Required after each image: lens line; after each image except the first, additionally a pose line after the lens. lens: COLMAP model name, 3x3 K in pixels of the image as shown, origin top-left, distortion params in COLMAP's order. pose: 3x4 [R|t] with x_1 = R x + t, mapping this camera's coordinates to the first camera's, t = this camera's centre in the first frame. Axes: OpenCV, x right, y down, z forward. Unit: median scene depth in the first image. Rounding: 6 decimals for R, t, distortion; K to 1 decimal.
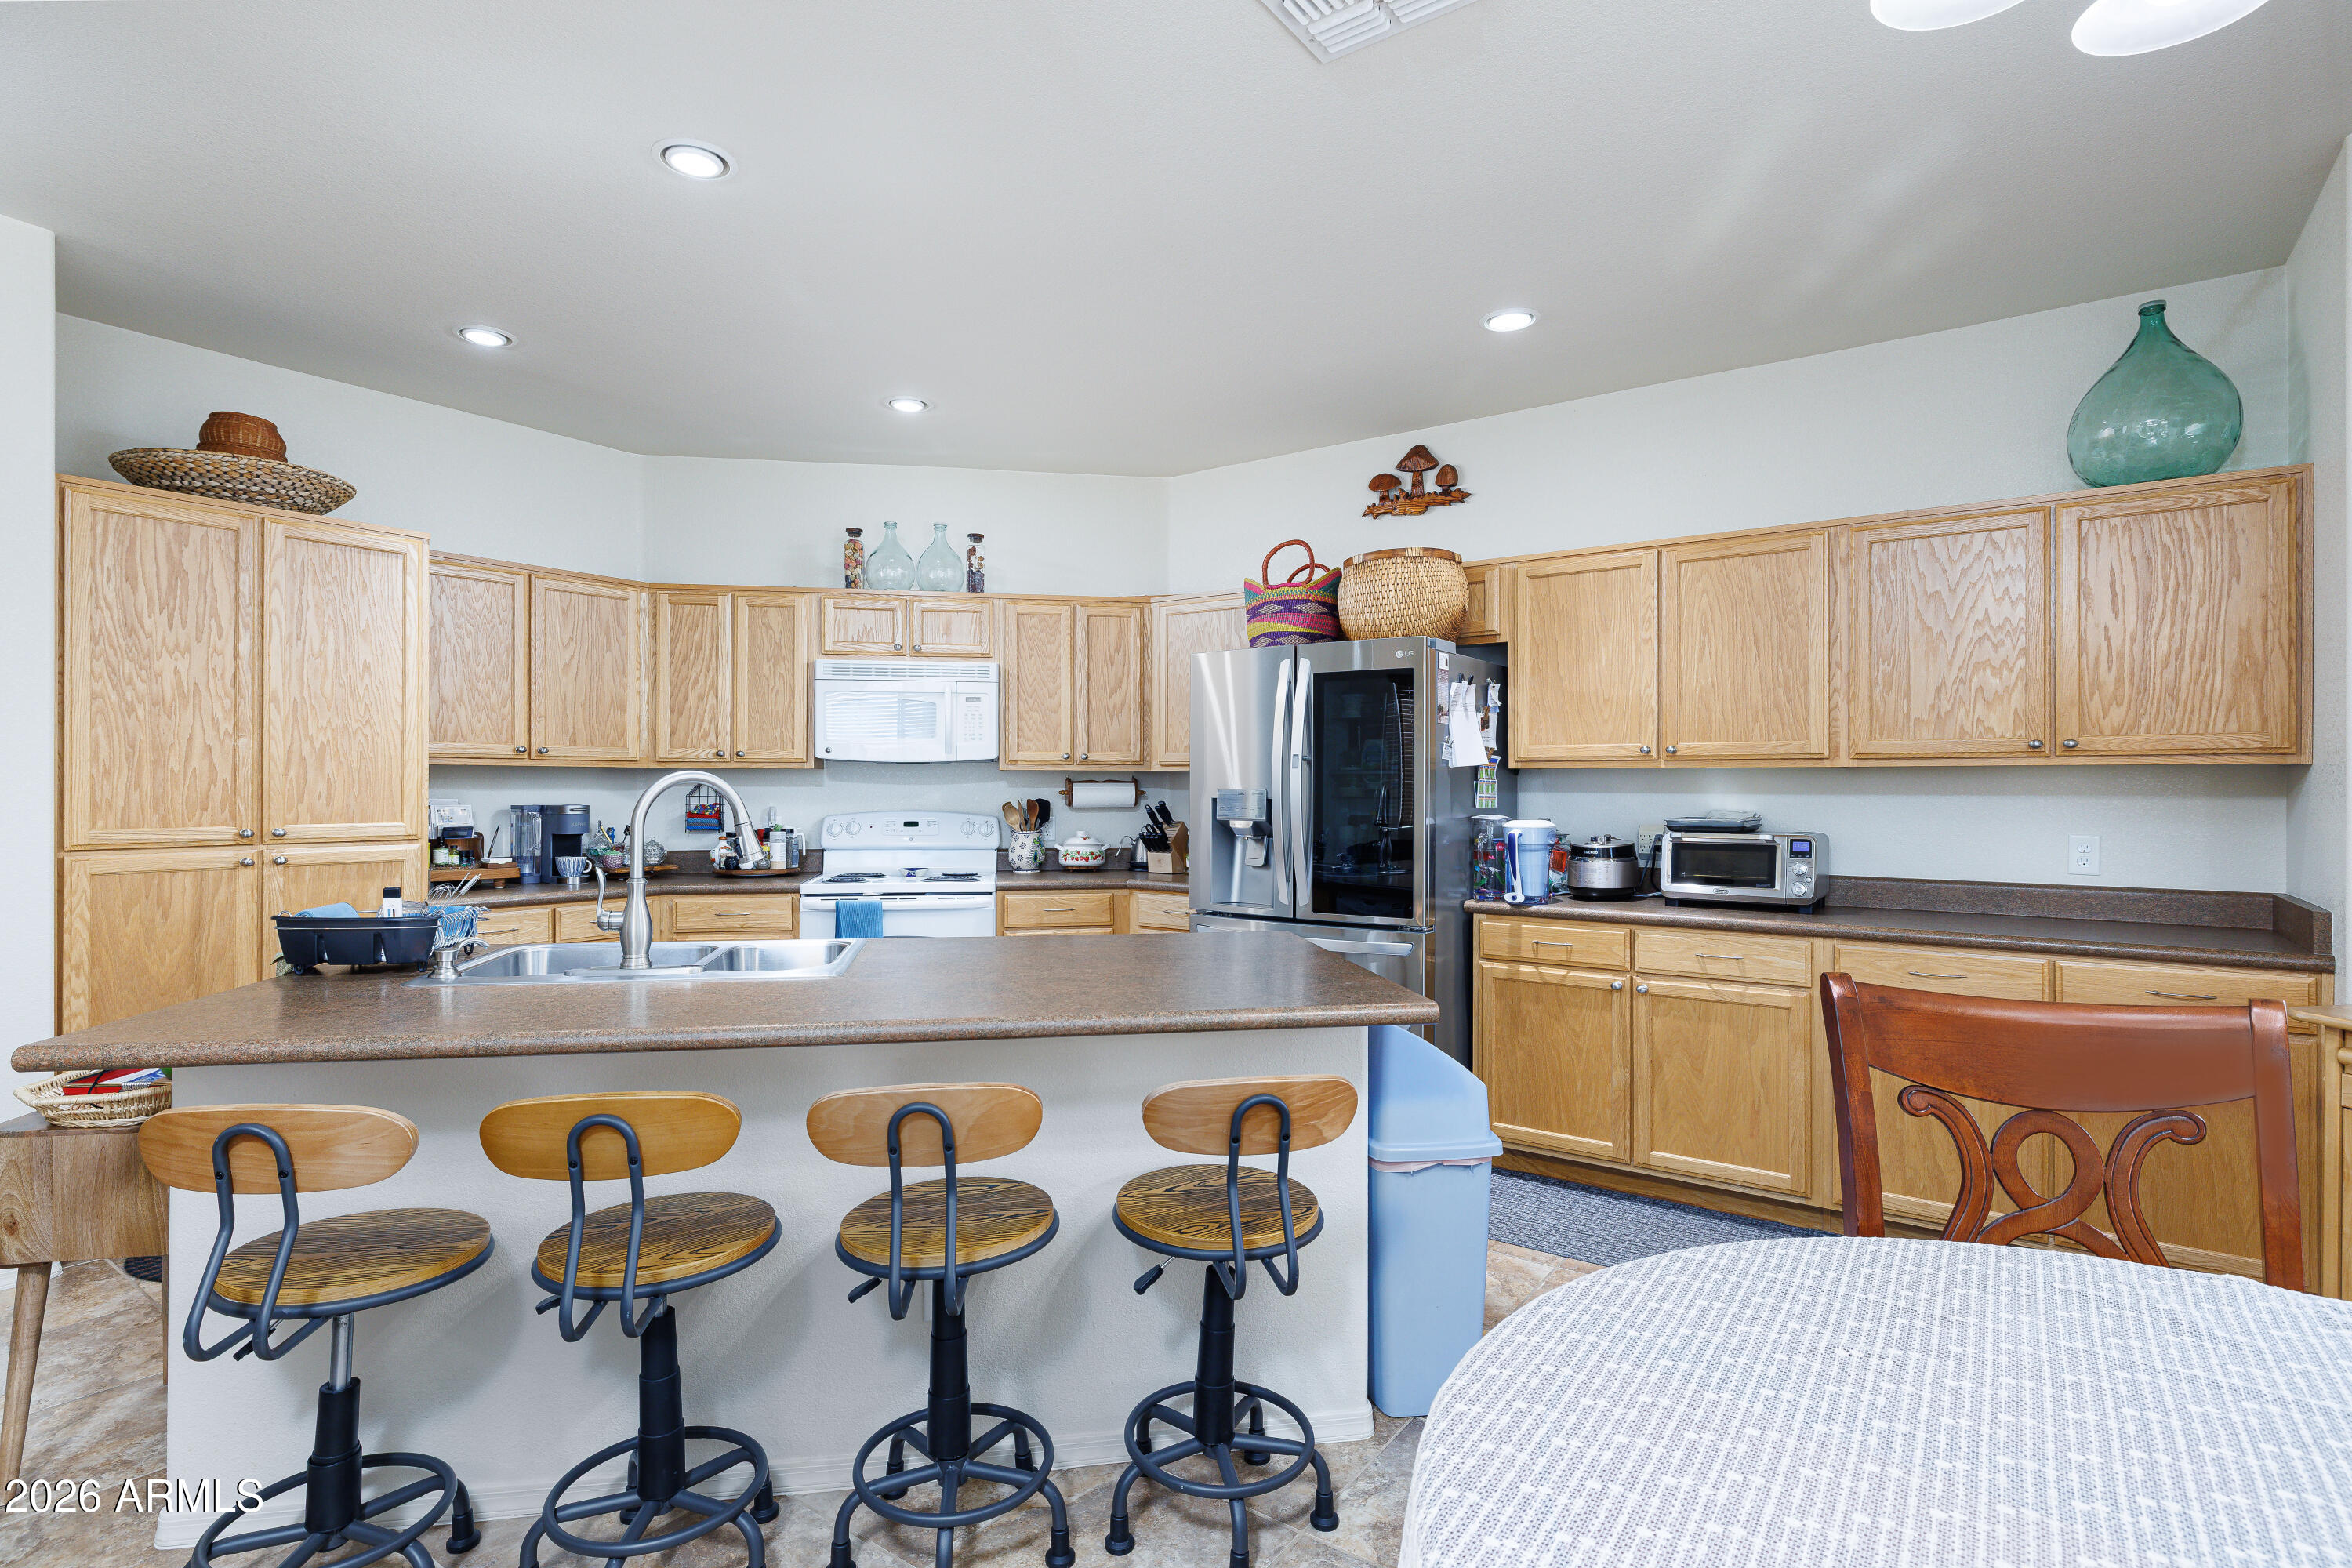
lens RADIAL K [[1162.8, 0, 1180.8], [0, 1162.8, 786.4], [0, 0, 1]] dist [0.002858, 0.000328]
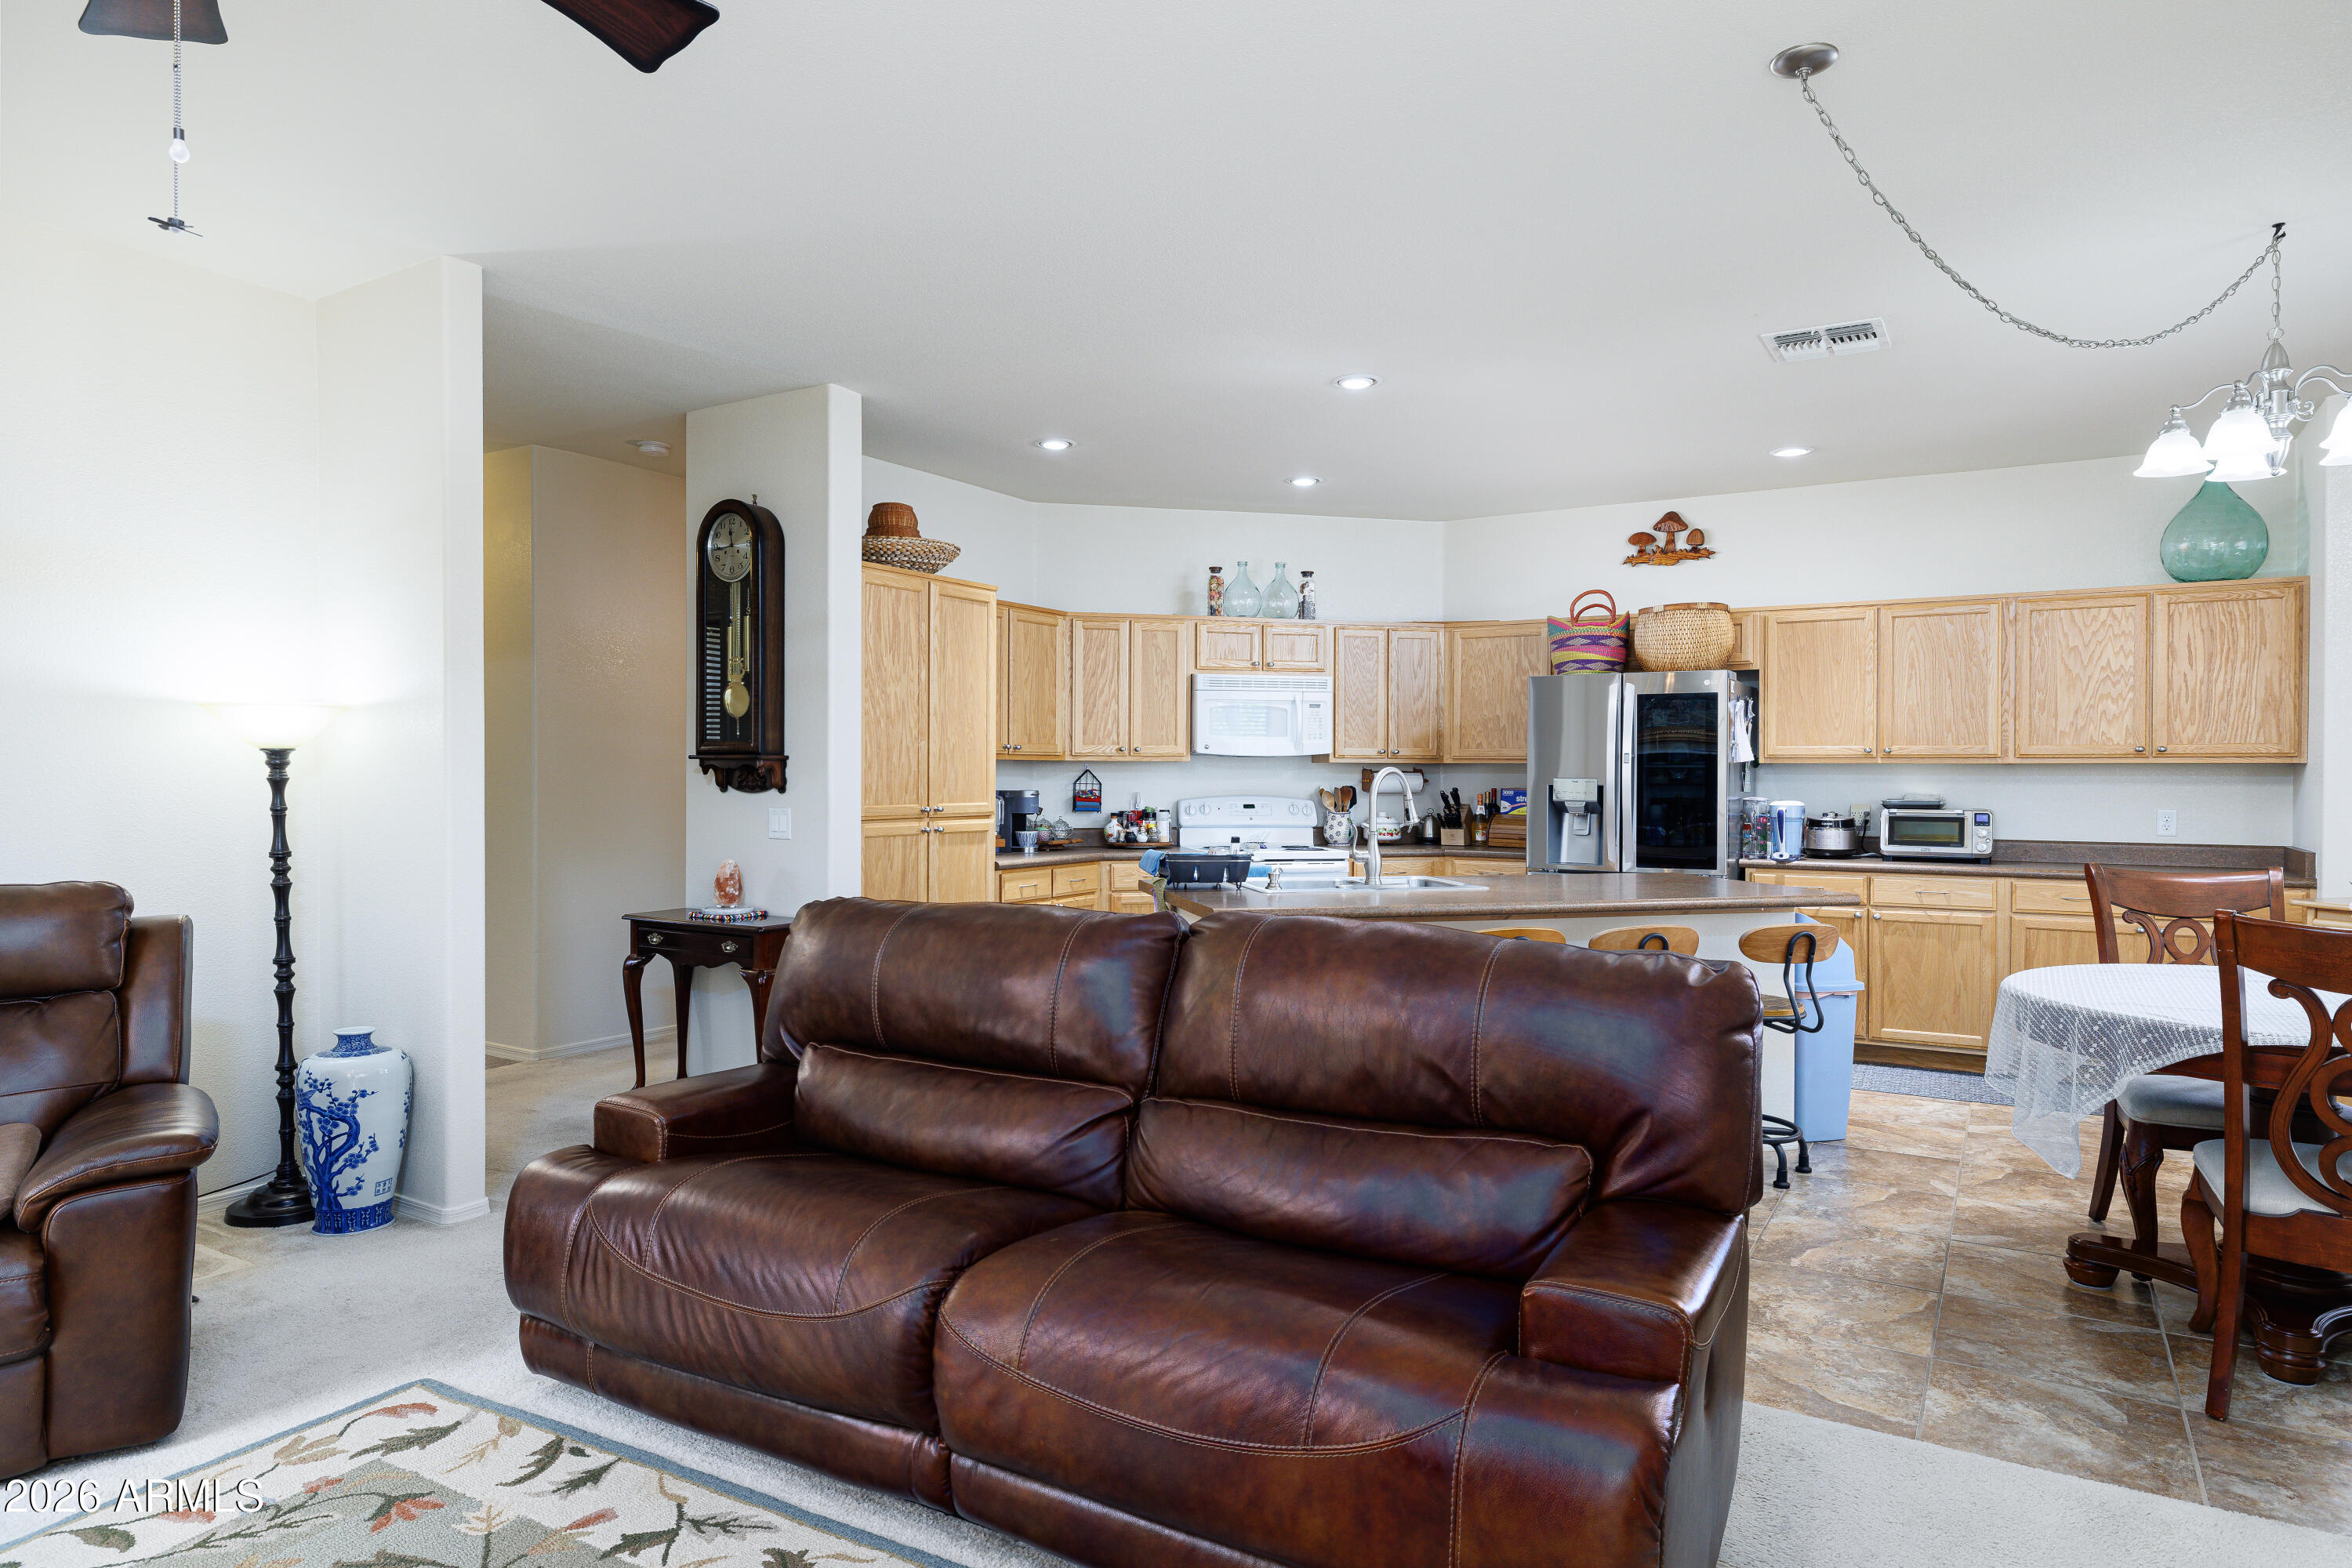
lens RADIAL K [[1393.4, 0, 1185.5], [0, 1393.4, 788.6], [0, 0, 1]] dist [0.000266, 0.004815]
pose [[0.996804, 0.000095, 0.079888, -0.561283], [-0.000893, 0.999950, 0.009955, -0.001337], [-0.079883, -0.009995, 0.996754, -0.615921]]
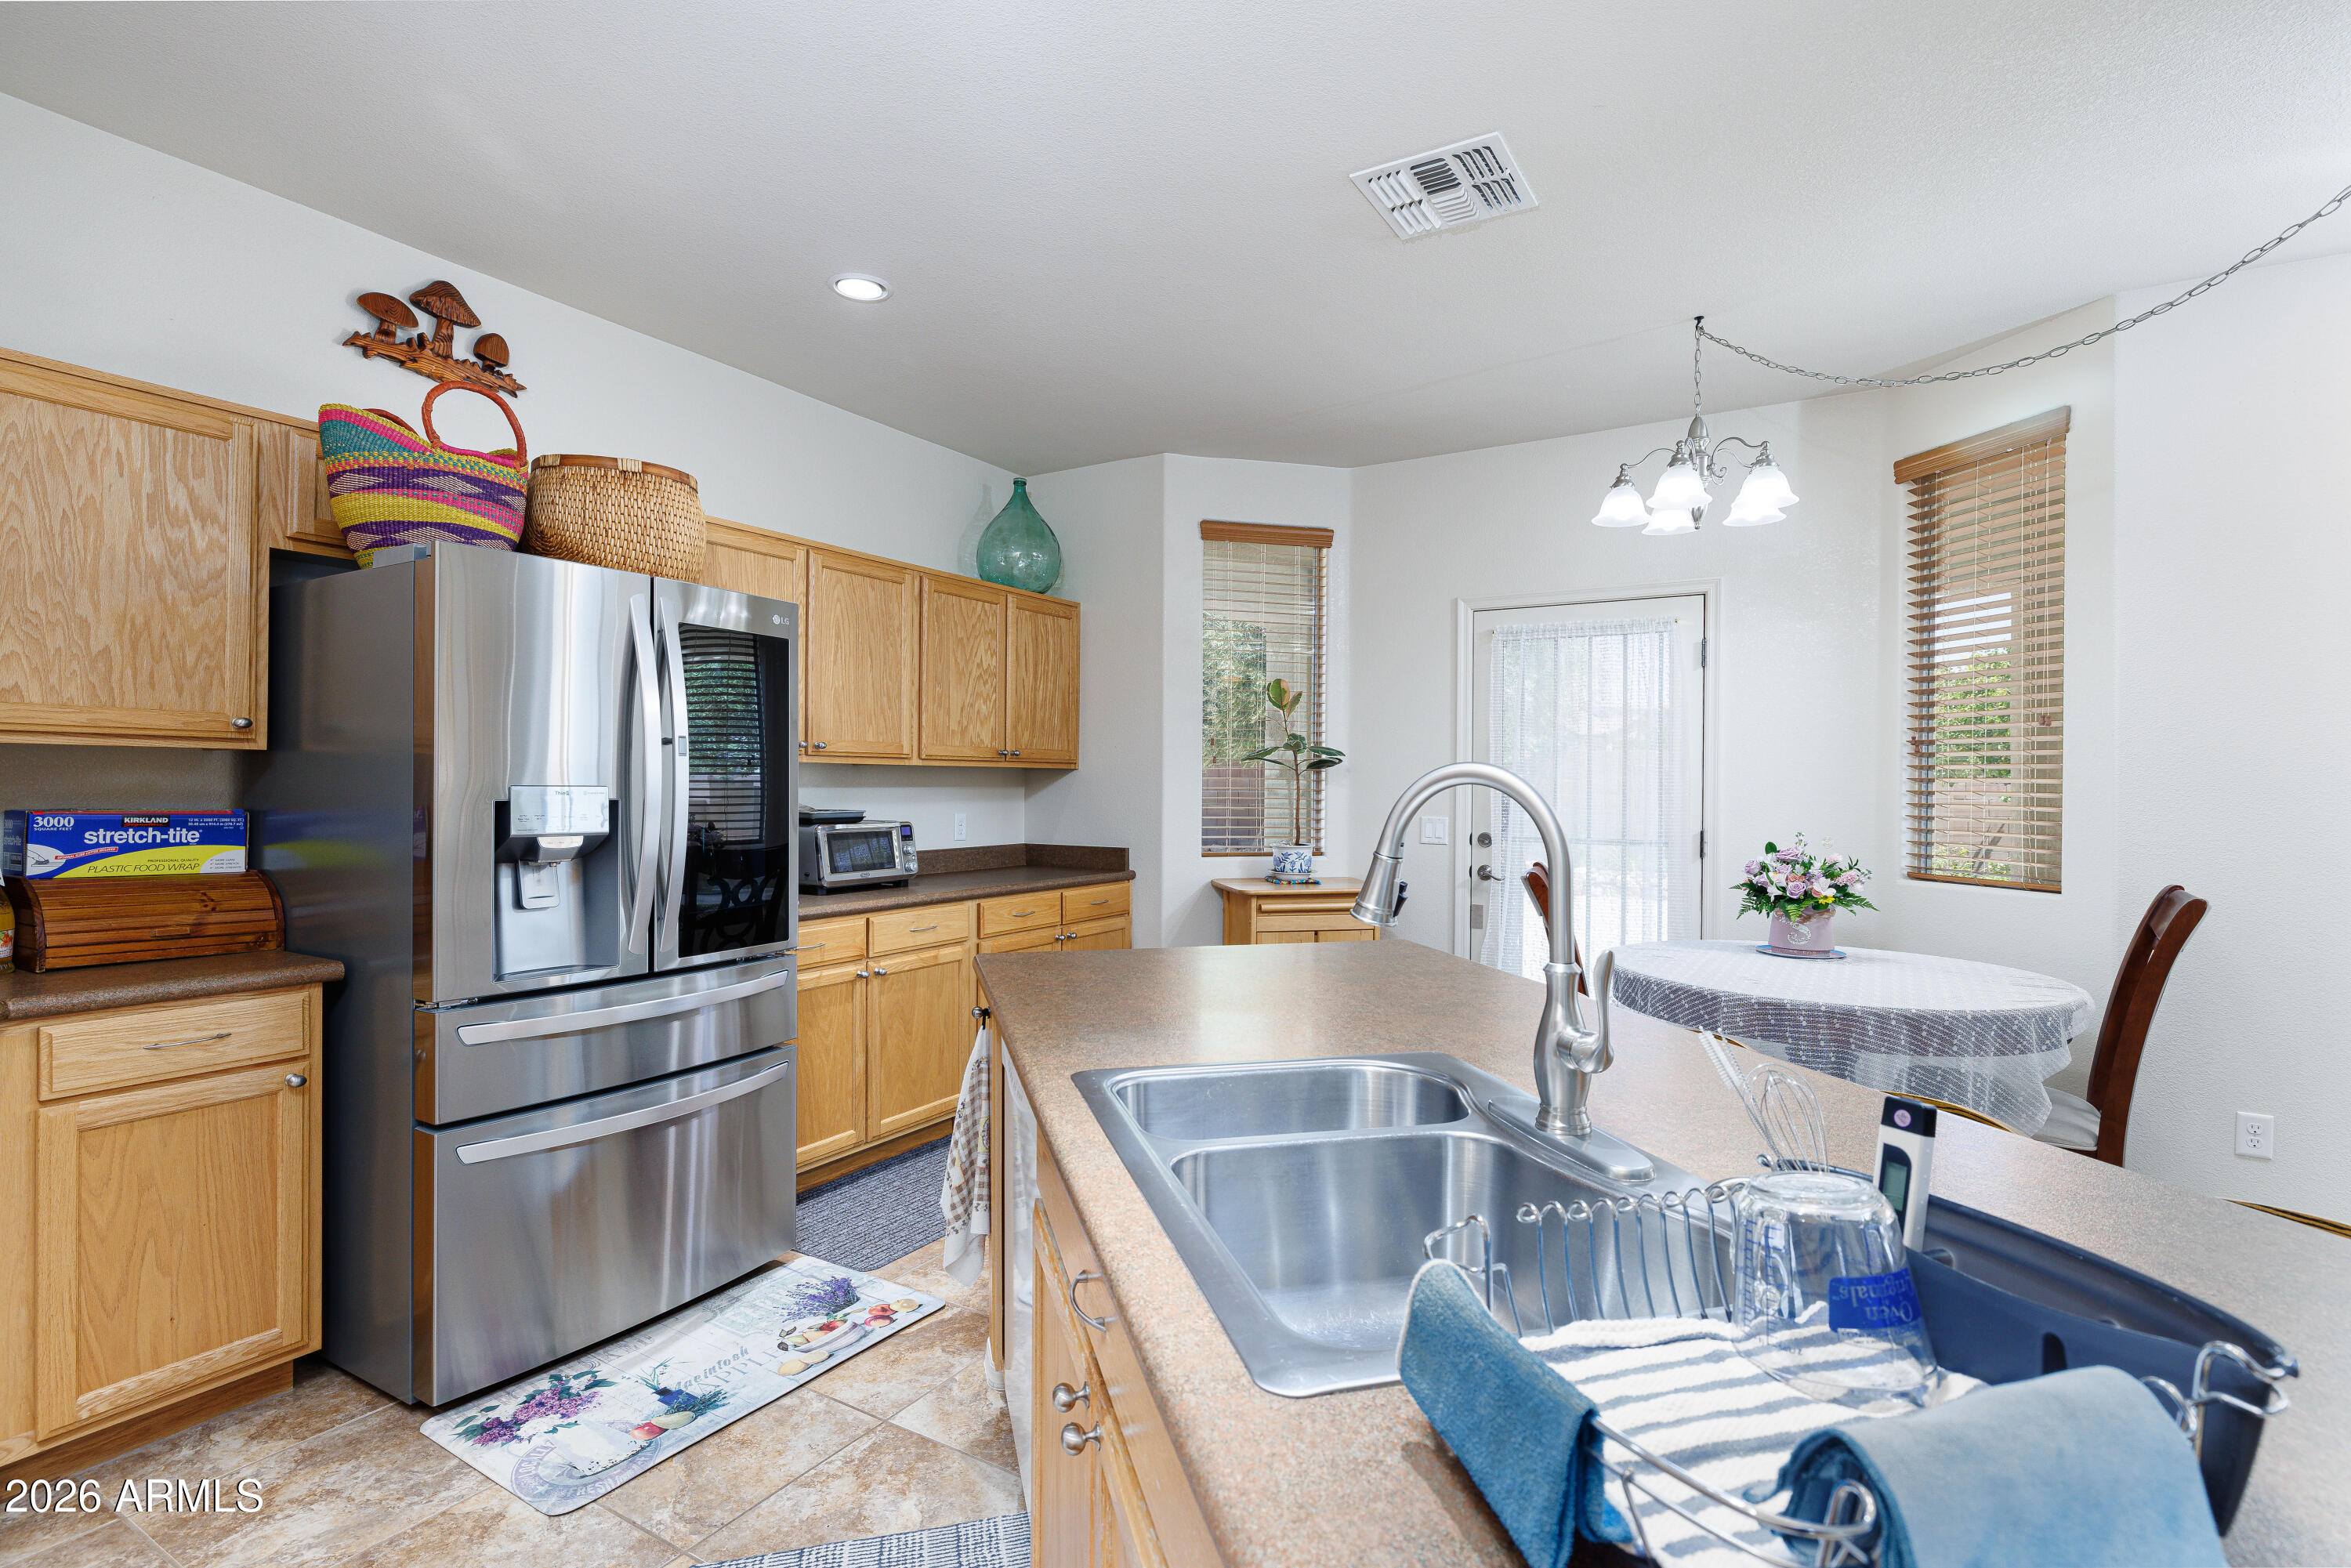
lens RADIAL K [[1118.0, 0, 1174.3], [0, 1118.0, 787.1], [0, 0, 1]] dist [-0.006012, 0.003330]
pose [[-0.085299, -0.007572, 0.996327, -0.602533], [-0.004530, 0.999964, 0.007211, -0.002727], [-0.996345, -0.003898, -0.085331, 0.769241]]
